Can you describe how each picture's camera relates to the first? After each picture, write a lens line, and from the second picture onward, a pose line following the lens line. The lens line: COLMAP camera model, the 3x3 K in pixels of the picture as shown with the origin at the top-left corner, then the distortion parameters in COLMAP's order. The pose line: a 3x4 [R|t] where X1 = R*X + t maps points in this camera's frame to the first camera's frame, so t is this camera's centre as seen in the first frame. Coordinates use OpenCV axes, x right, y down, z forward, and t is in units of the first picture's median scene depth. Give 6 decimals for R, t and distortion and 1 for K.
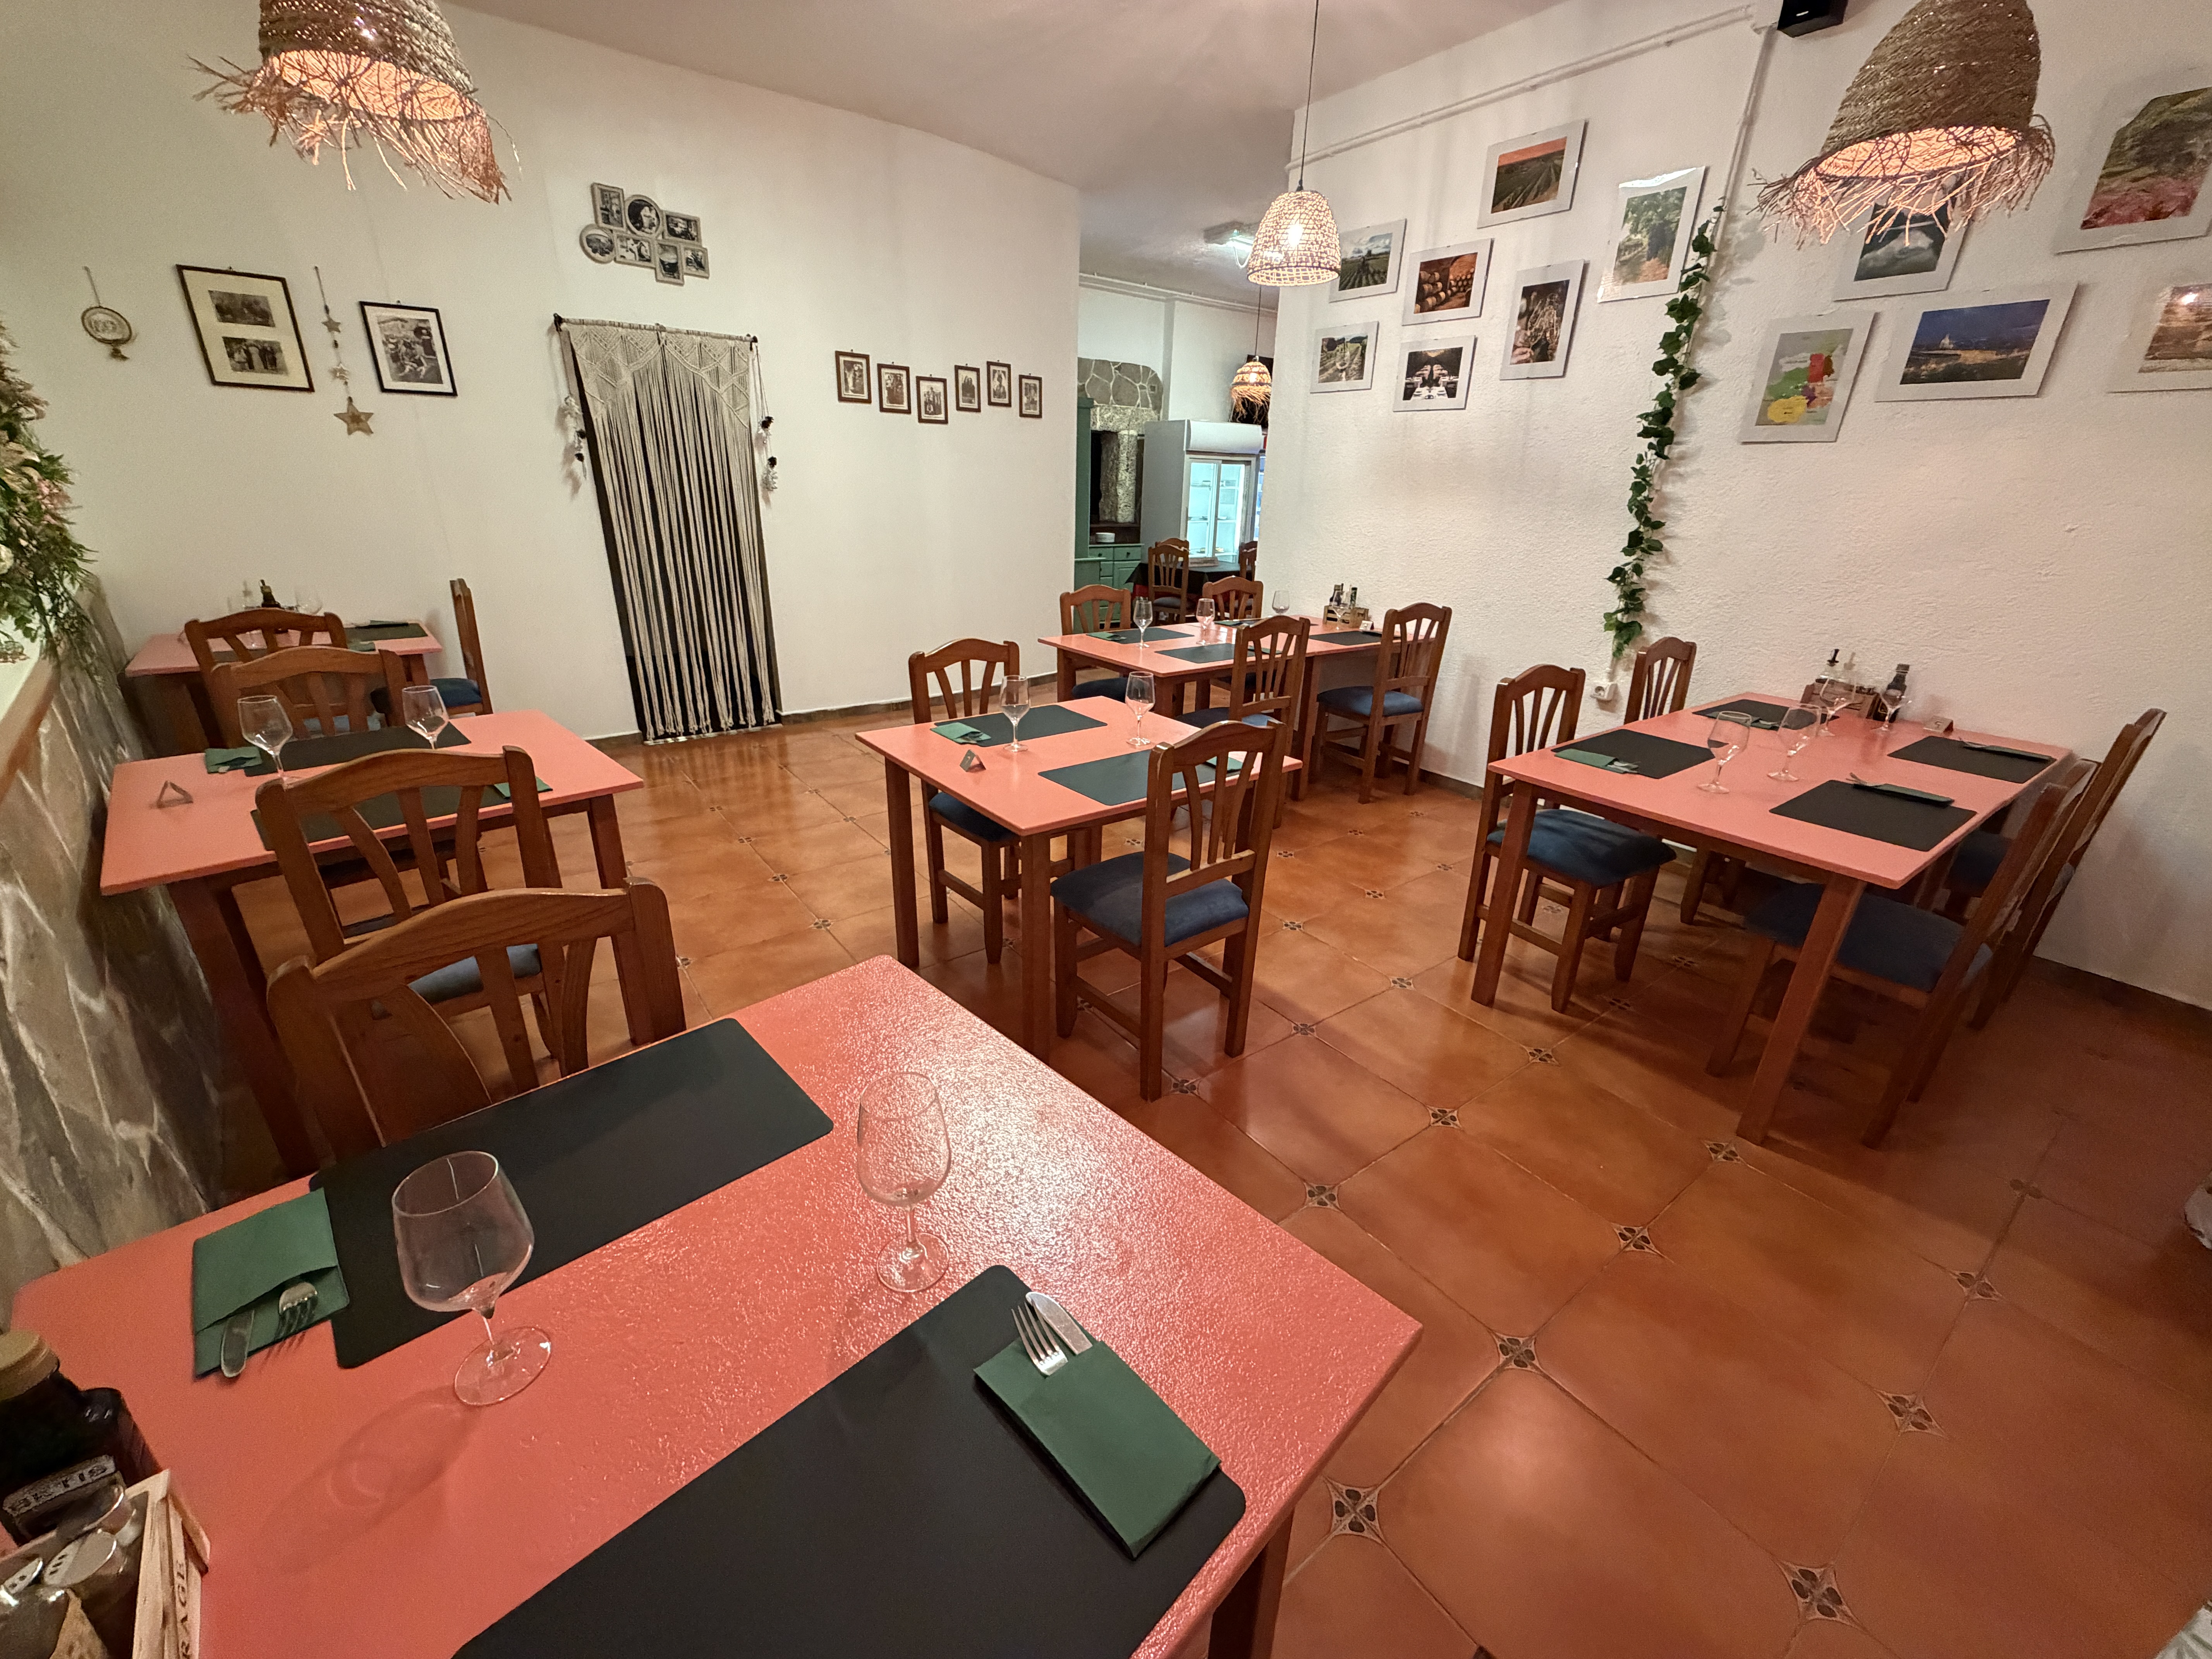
lens RADIAL K [[882.3, 0, 1142.9], [0, 882.3, 829.8], [0, 0, 1]] dist [0.001511, -0.000050]
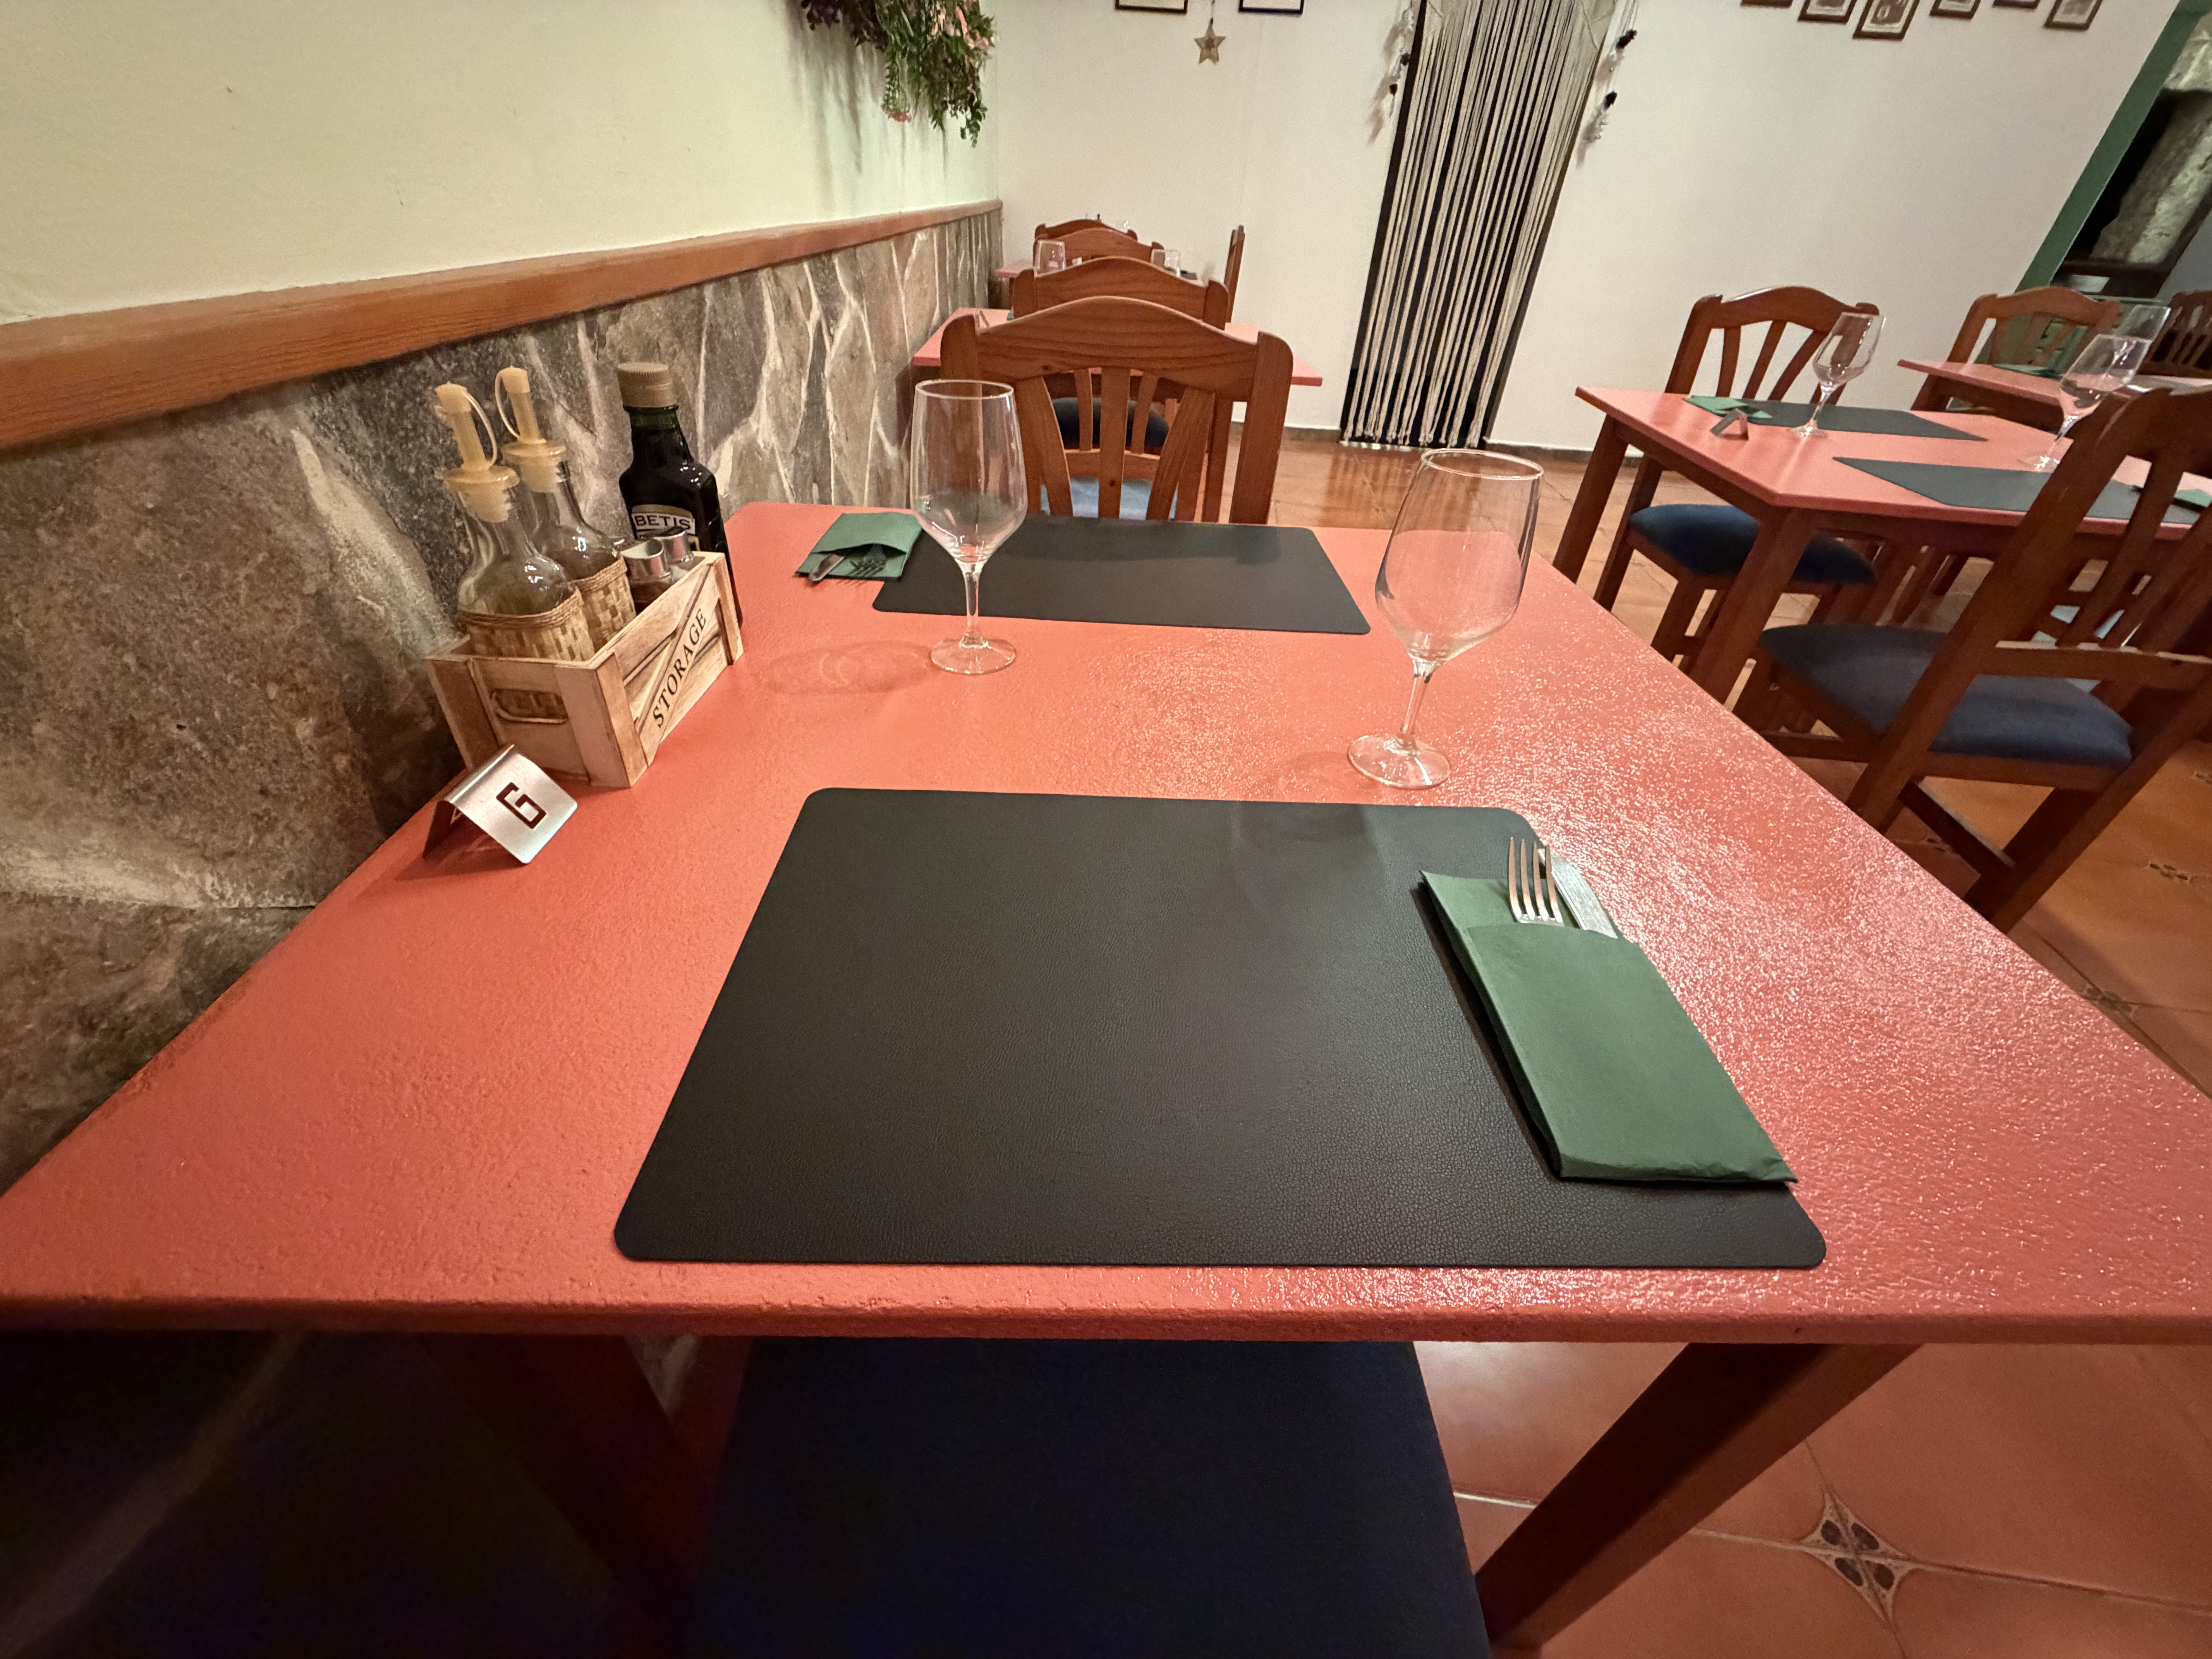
lens RADIAL K [[882.3, 0, 1111.1], [0, 882.3, 905.4], [0, 0, 1]] dist [0.001511, -0.000050]
pose [[0.712548, 0.421940, -0.560573, 0.005150], [-0.273561, 0.902809, 0.331813, 0.102988], [0.646096, -0.083082, 0.758721, 0.073414]]
